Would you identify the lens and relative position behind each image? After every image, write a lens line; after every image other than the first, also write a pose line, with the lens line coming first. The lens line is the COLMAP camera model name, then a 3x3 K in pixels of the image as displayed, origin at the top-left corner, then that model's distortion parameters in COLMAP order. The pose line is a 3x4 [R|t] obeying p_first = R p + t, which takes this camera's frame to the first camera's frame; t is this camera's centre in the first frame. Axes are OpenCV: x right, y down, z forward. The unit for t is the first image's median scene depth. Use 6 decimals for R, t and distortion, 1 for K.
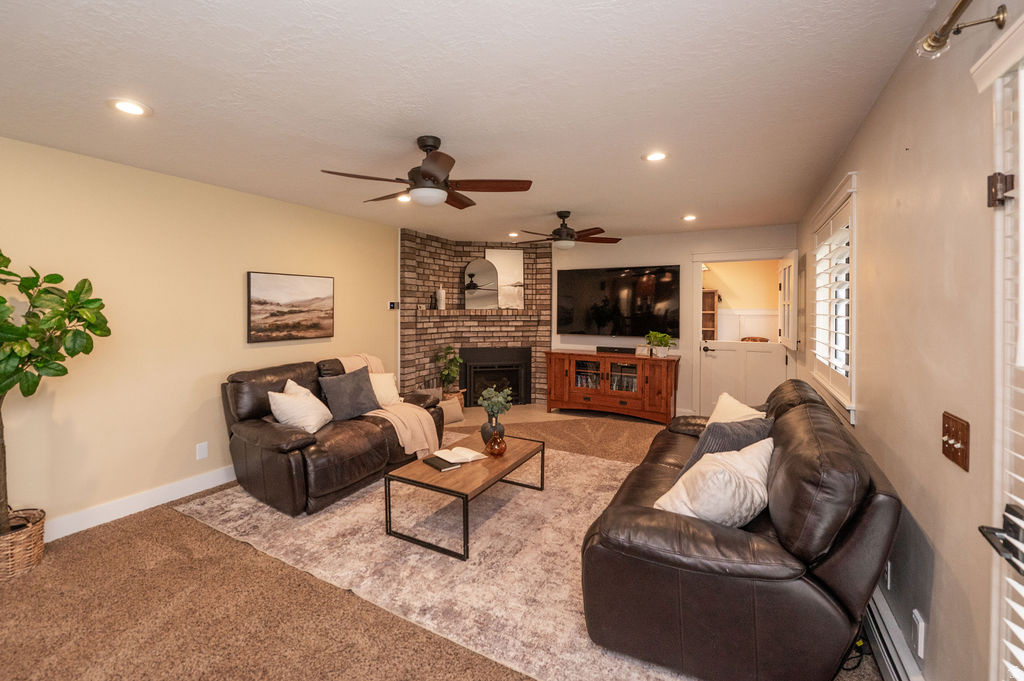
lens RADIAL K [[452.1, 0, 470.9], [0, 452.1, 302.3], [0, 0, 1]] dist [-0.001738, -0.000279]
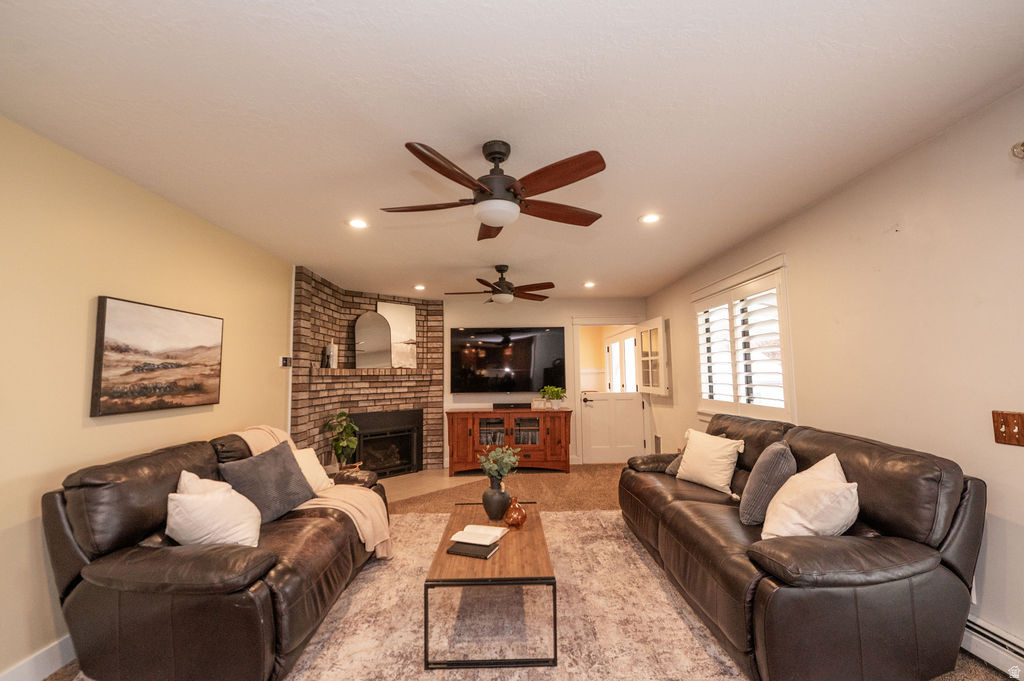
lens RADIAL K [[429.3, 0, 511.6], [0, 429.3, 332.0], [0, 0, 1]] dist [-0.002244, -0.000307]
pose [[0.846296, 0.037191, 0.531413, -0.213917], [0.011273, 0.996086, -0.087664, 0.022708], [-0.532593, 0.080180, 0.842565, 0.153254]]
